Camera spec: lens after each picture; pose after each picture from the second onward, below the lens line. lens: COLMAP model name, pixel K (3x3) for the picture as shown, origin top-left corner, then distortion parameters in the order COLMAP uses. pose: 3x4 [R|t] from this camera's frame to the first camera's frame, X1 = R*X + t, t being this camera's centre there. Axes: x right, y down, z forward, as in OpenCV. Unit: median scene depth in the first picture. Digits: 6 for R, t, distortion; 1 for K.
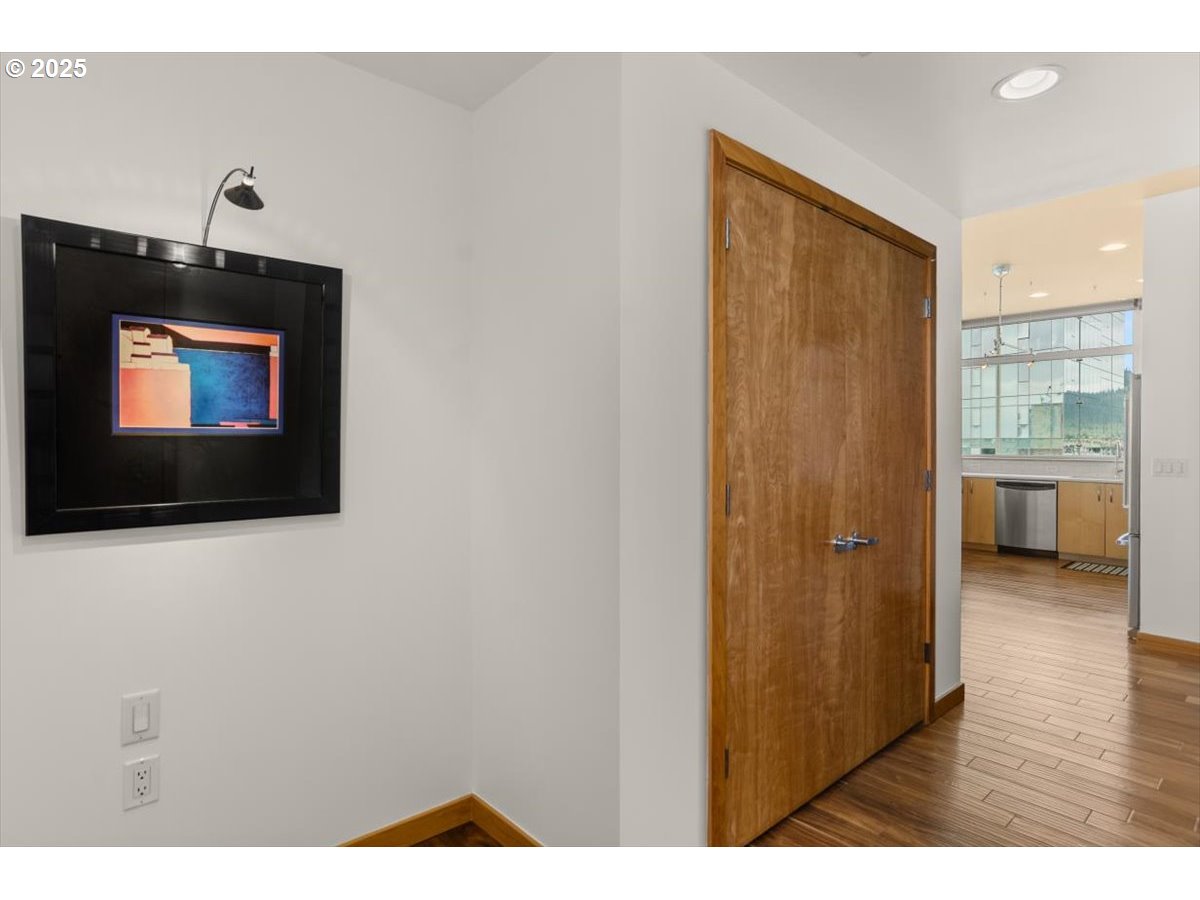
lens RADIAL K [[648.8, 0, 594.5], [0, 648.8, 442.8], [0, 0, 1]] dist [-0.031151, 0.039234]
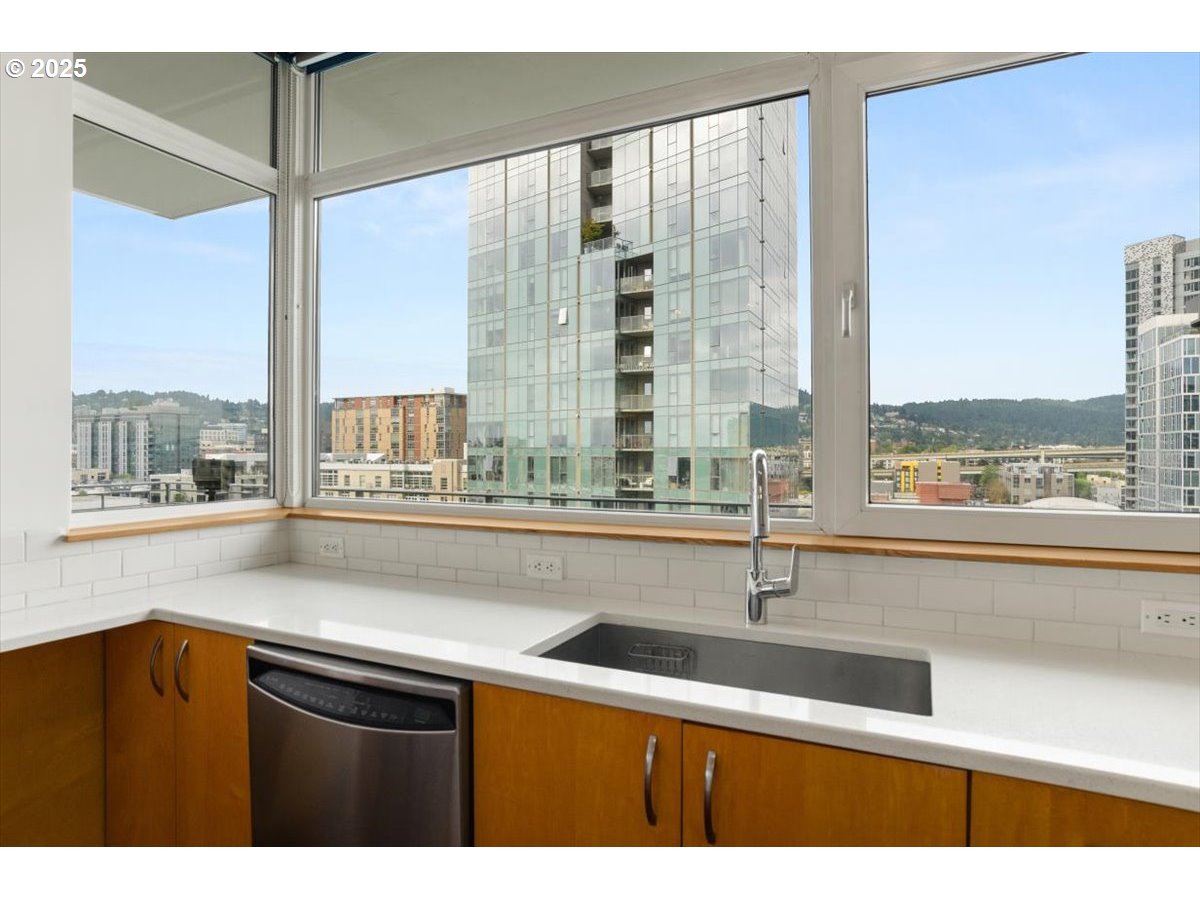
lens RADIAL K [[677.7, 0, 599.5], [0, 677.7, 447.0], [0, 0, 1]] dist [-0.050513, 0.030491]
pose [[0.917879, 0.003477, 0.396845, 0.075329], [-0.000782, 0.999976, -0.006954, 0.000207], [-0.396859, 0.006072, 0.917859, 0.092059]]
